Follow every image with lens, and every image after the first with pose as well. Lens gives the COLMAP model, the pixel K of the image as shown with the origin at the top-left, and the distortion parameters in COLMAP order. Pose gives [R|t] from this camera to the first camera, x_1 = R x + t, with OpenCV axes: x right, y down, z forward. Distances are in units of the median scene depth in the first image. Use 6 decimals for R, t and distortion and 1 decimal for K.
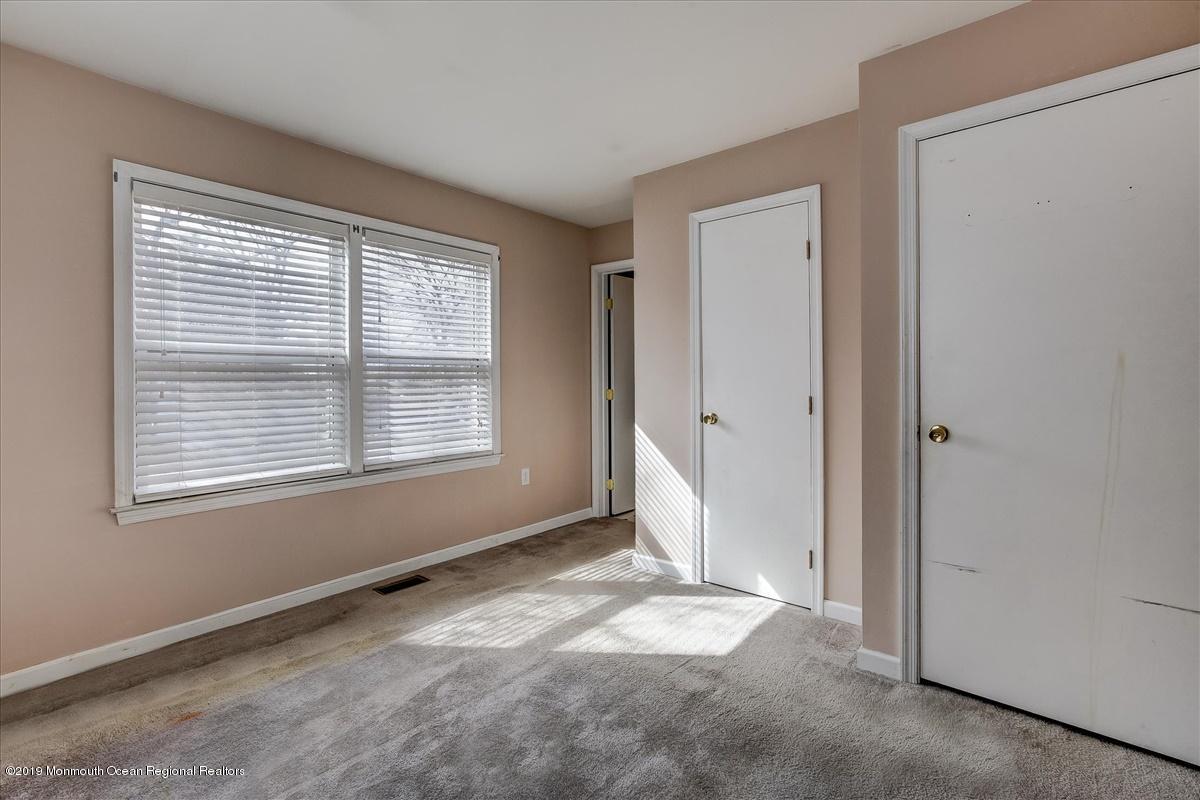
lens RADIAL K [[550.5, 0, 594.2], [0, 550.5, 396.6], [0, 0, 1]] dist [-0.031545, 0.009467]
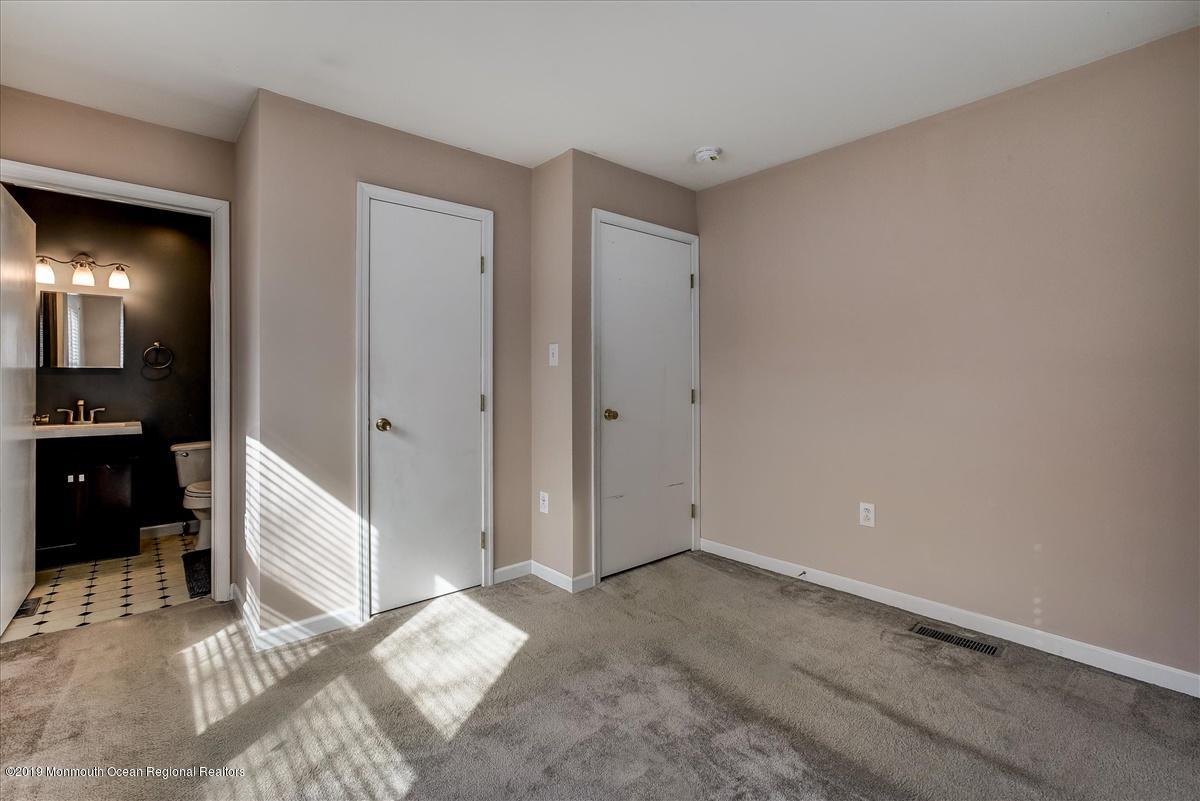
lens RADIAL K [[550.5, 0, 626.8], [0, 550.5, 385.6], [0, 0, 1]] dist [-0.031545, 0.009467]
pose [[0.101316, -0.014720, 0.994745, -0.628142], [0.026810, 0.999568, 0.012061, -0.022612], [-0.994493, 0.025448, 0.101666, 0.529024]]
